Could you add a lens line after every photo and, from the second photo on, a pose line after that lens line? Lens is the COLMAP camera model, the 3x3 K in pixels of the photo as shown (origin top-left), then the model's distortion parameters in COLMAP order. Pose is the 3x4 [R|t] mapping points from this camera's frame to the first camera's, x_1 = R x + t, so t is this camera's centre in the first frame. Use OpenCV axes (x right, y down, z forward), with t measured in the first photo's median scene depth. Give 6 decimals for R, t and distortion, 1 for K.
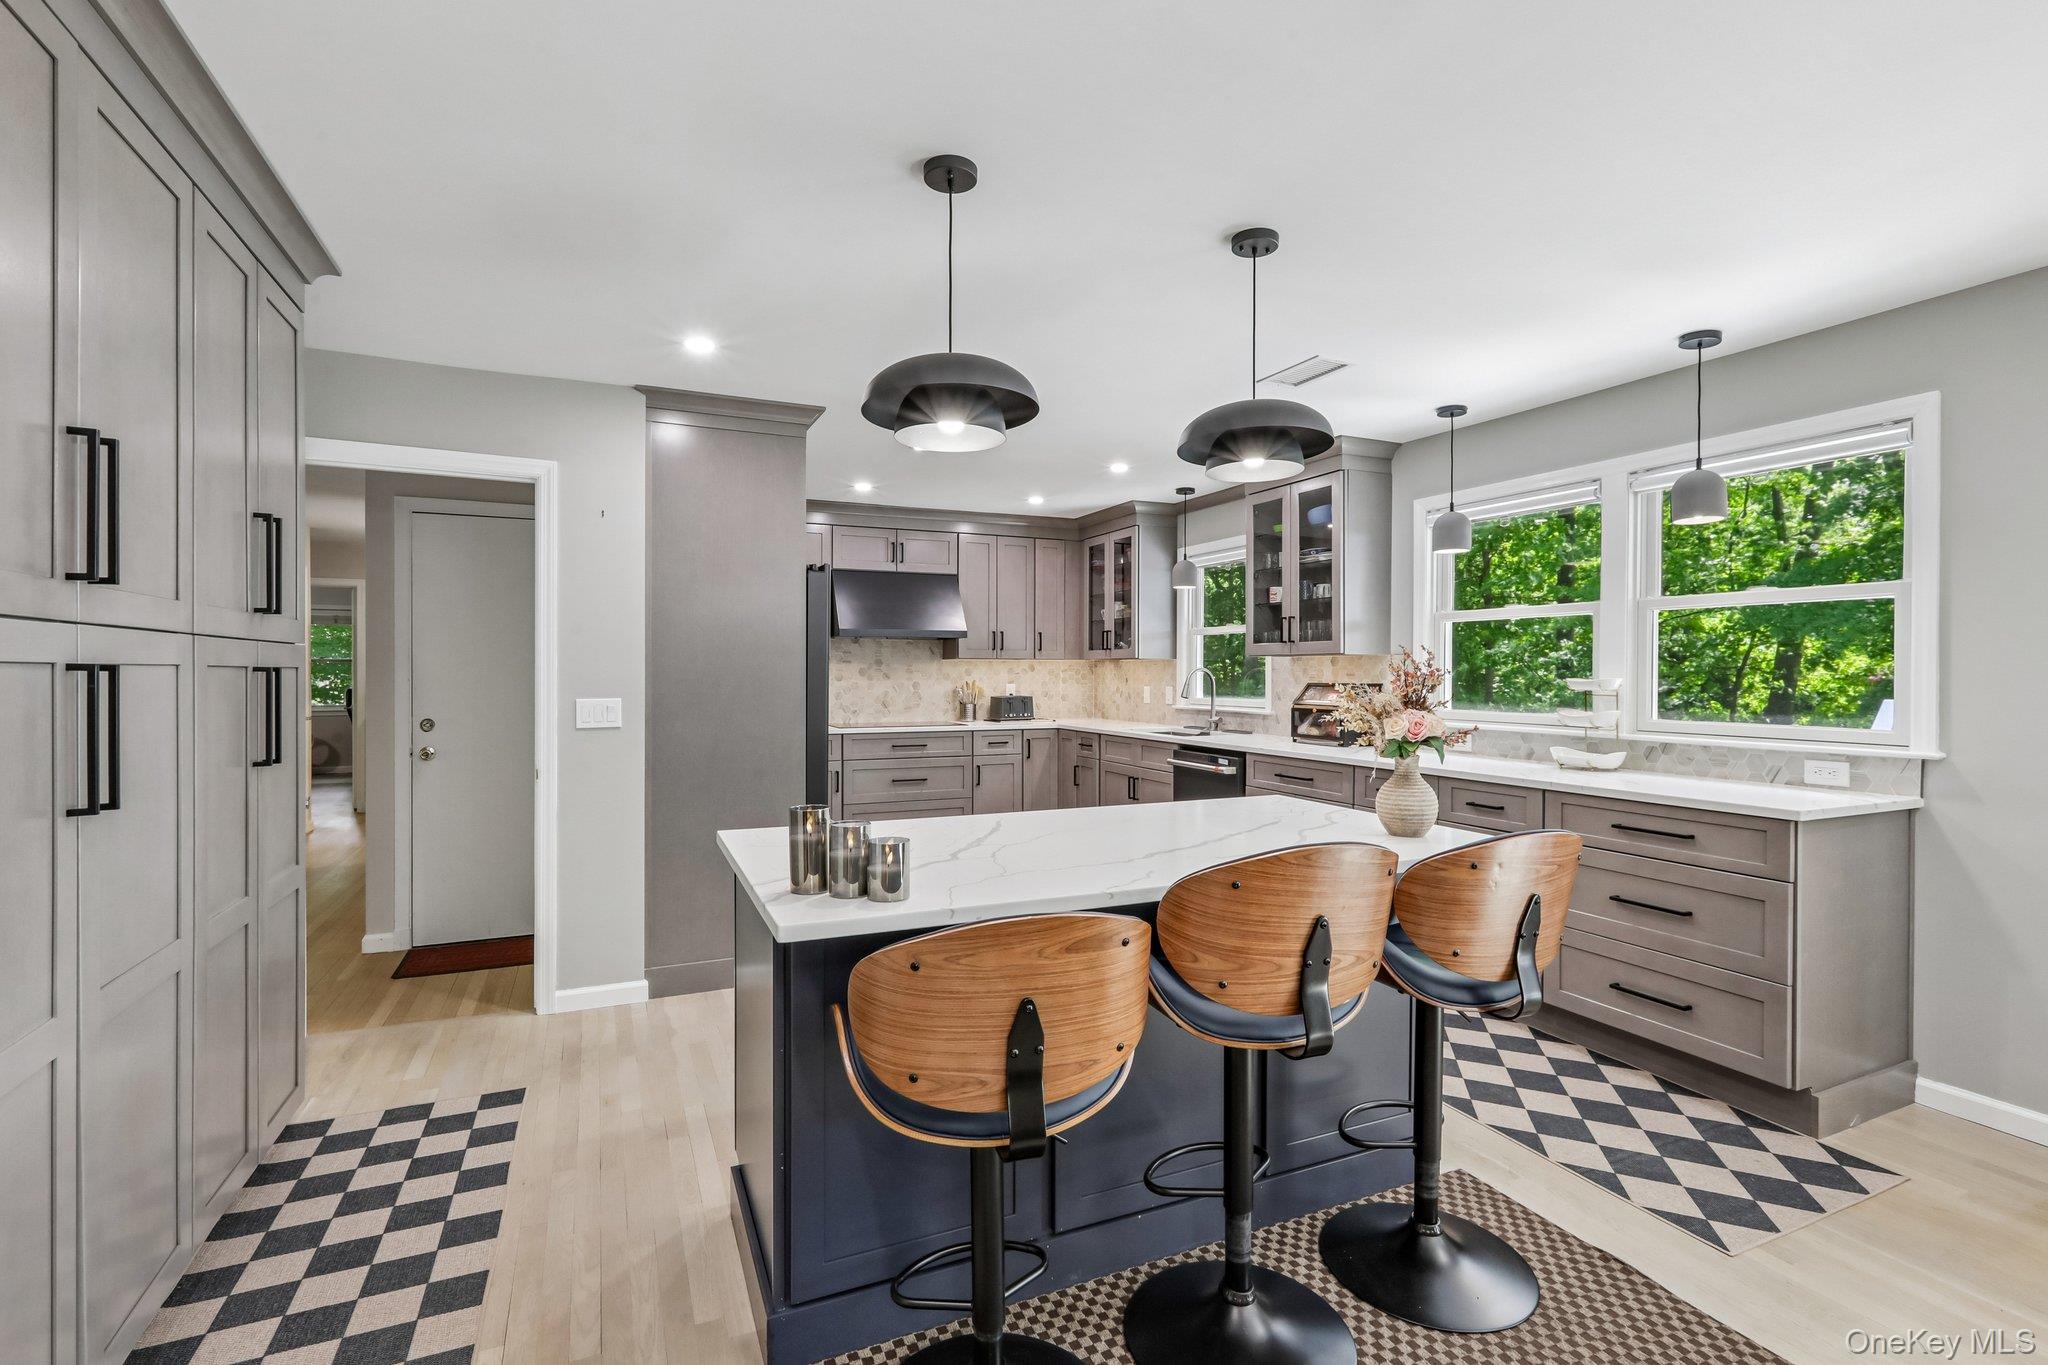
lens RADIAL K [[933.2, 0, 1025.6], [0, 933.2, 676.8], [0, 0, 1]] dist [-0.002294, 0.000762]
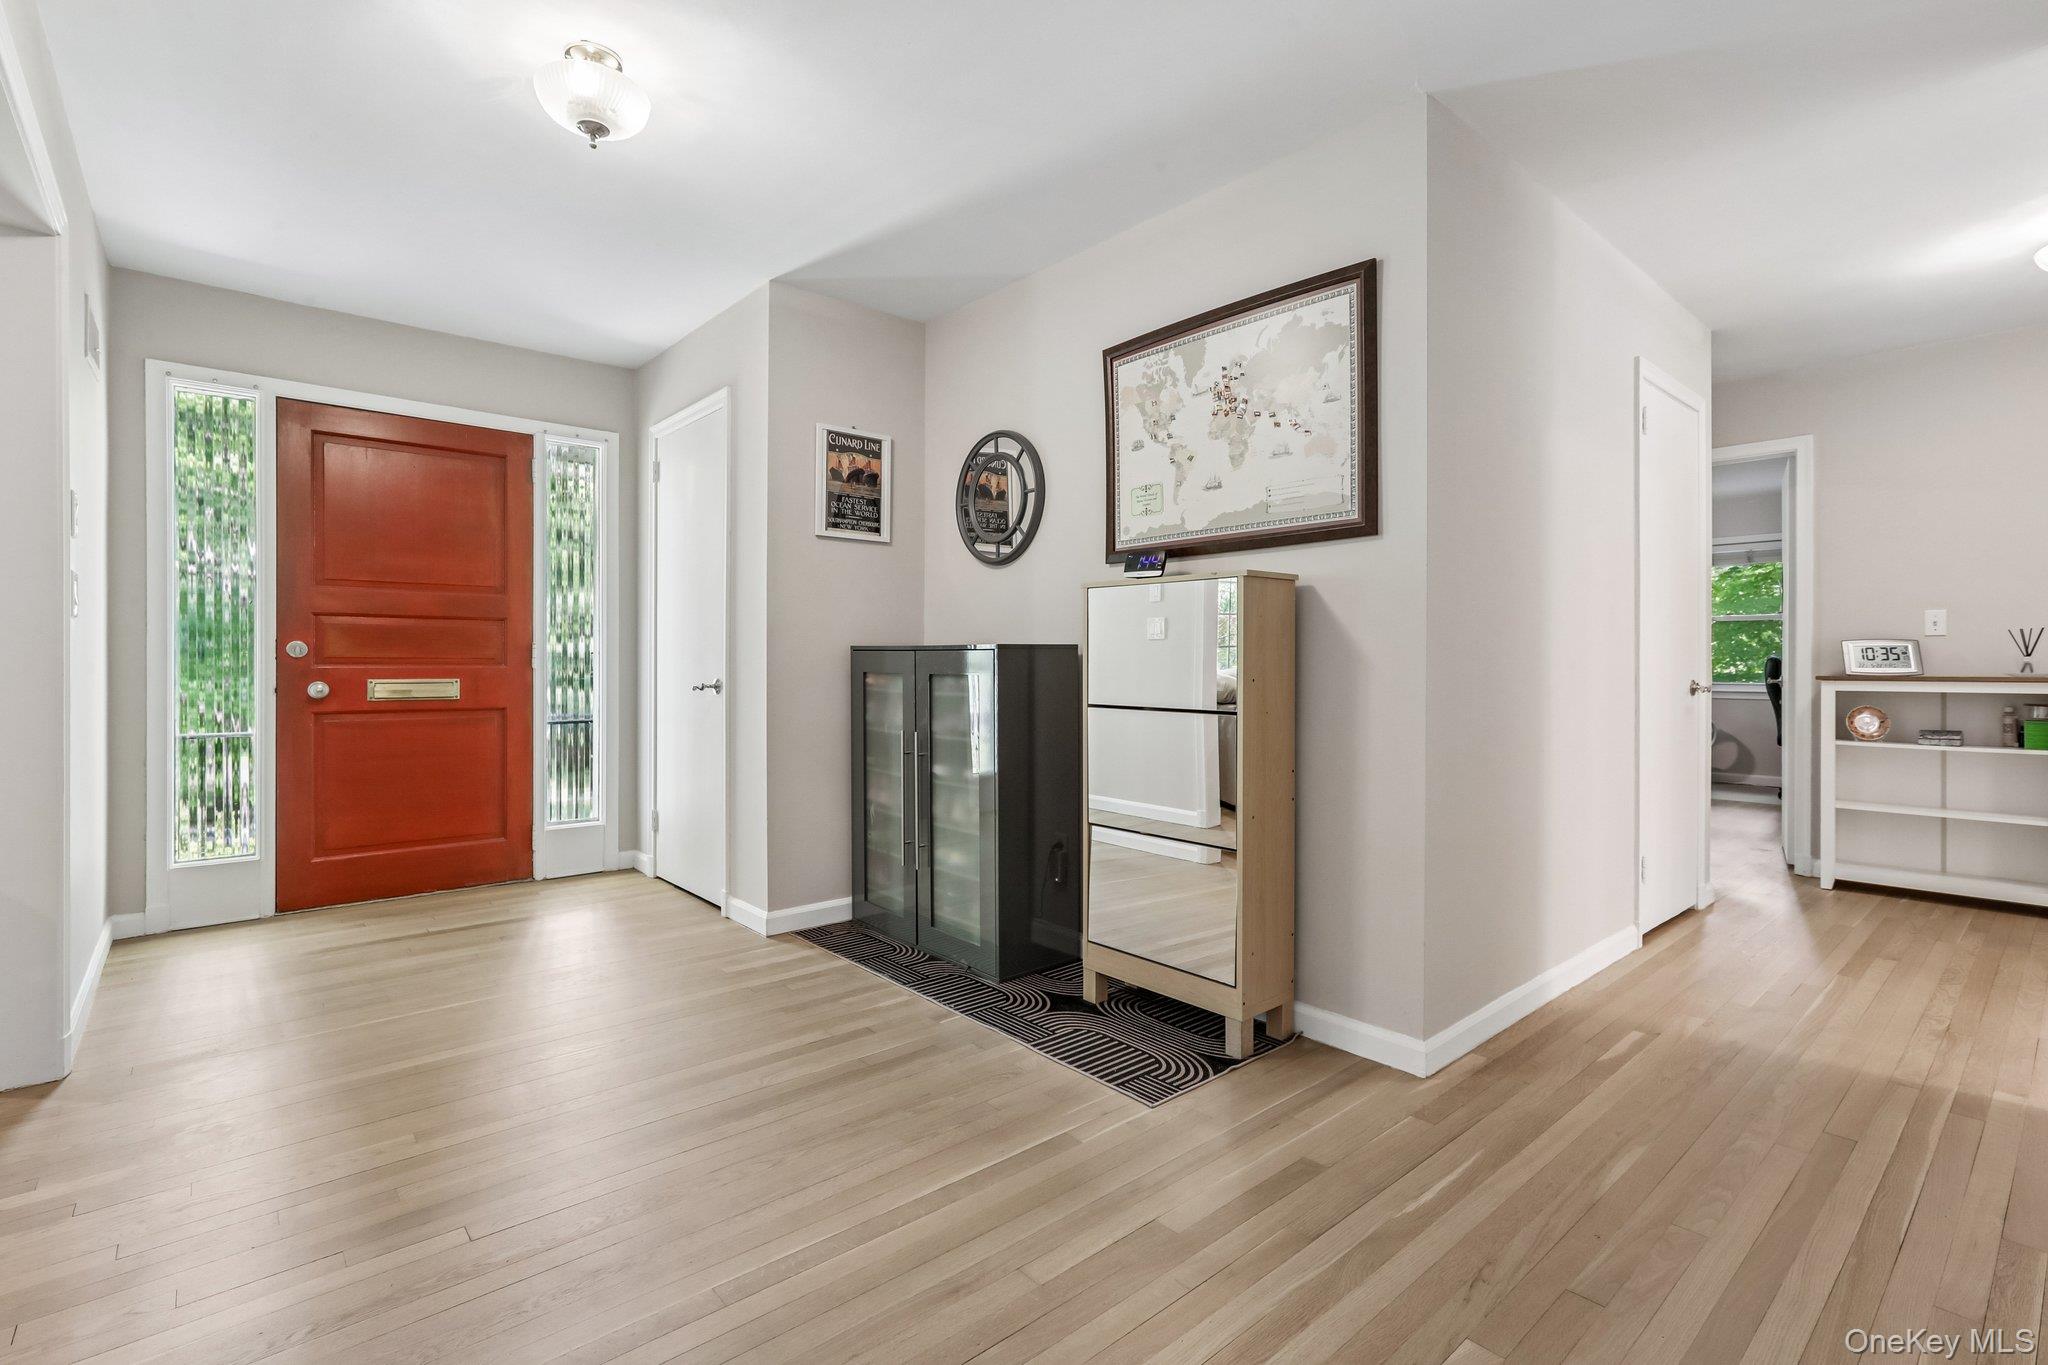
lens RADIAL K [[945.6, 0, 1030.4], [0, 945.6, 640.1], [0, 0, 1]] dist [0.000184, 0.001458]
pose [[0.289246, -0.021042, -0.957023, -0.793120], [-0.007366, 0.999680, -0.024206, 0.069756], [0.957226, 0.014051, 0.288998, 1.035743]]
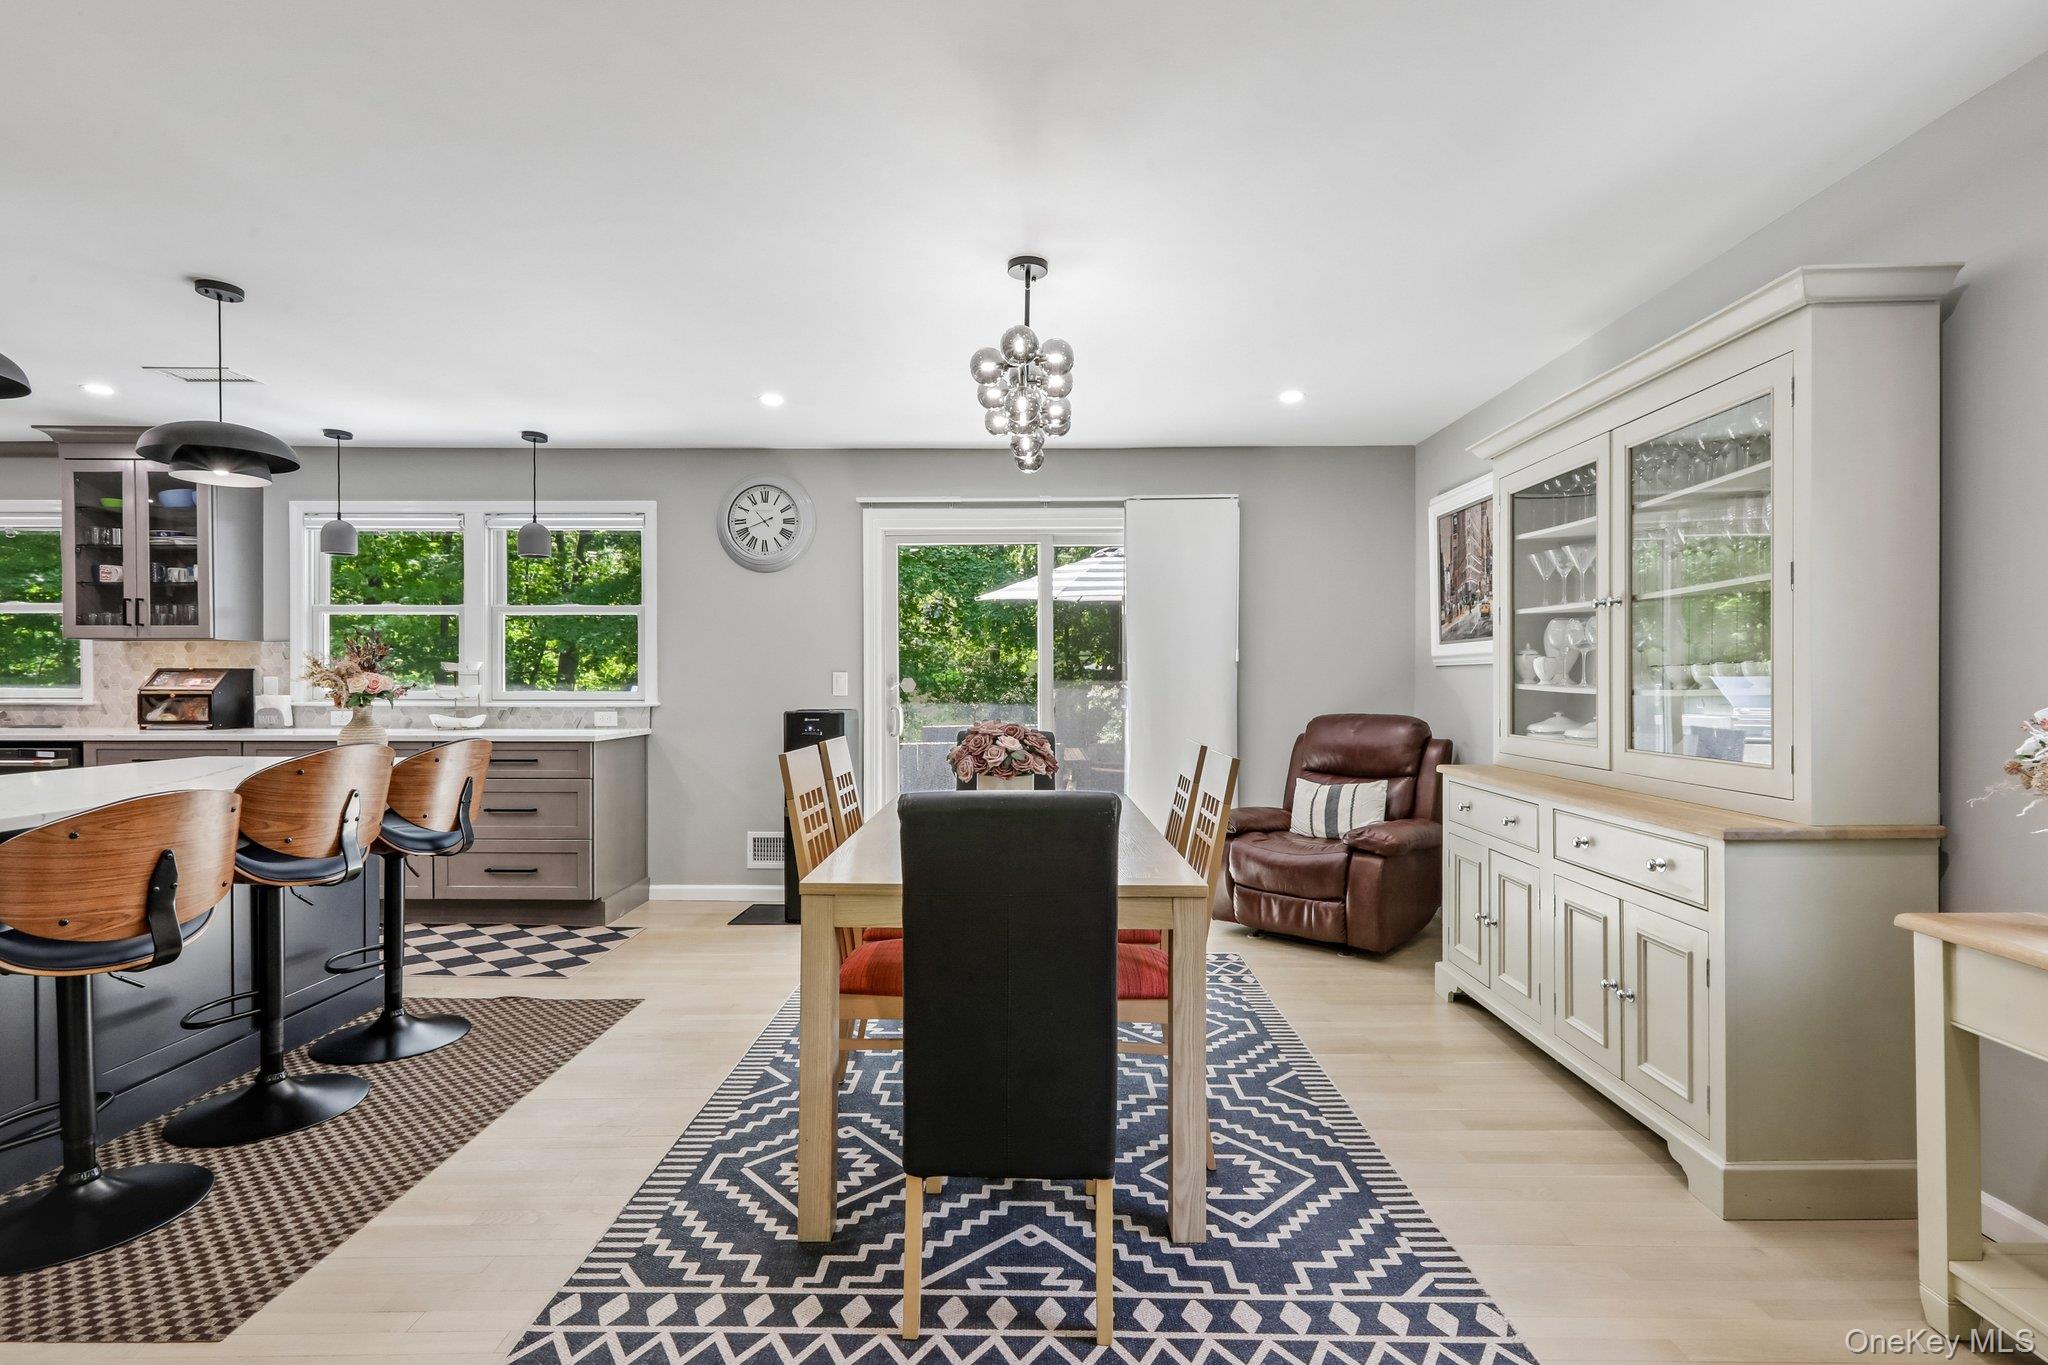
lens RADIAL K [[953.0, 0, 1020.5], [0, 953.0, 690.3], [0, 0, 1]] dist [0.003233, 0.001006]
pose [[0.424873, -0.010184, 0.905196, -0.313273], [0.004778, 0.999948, 0.009007, 0.036015], [-0.905240, 0.000498, 0.424900, -0.335809]]
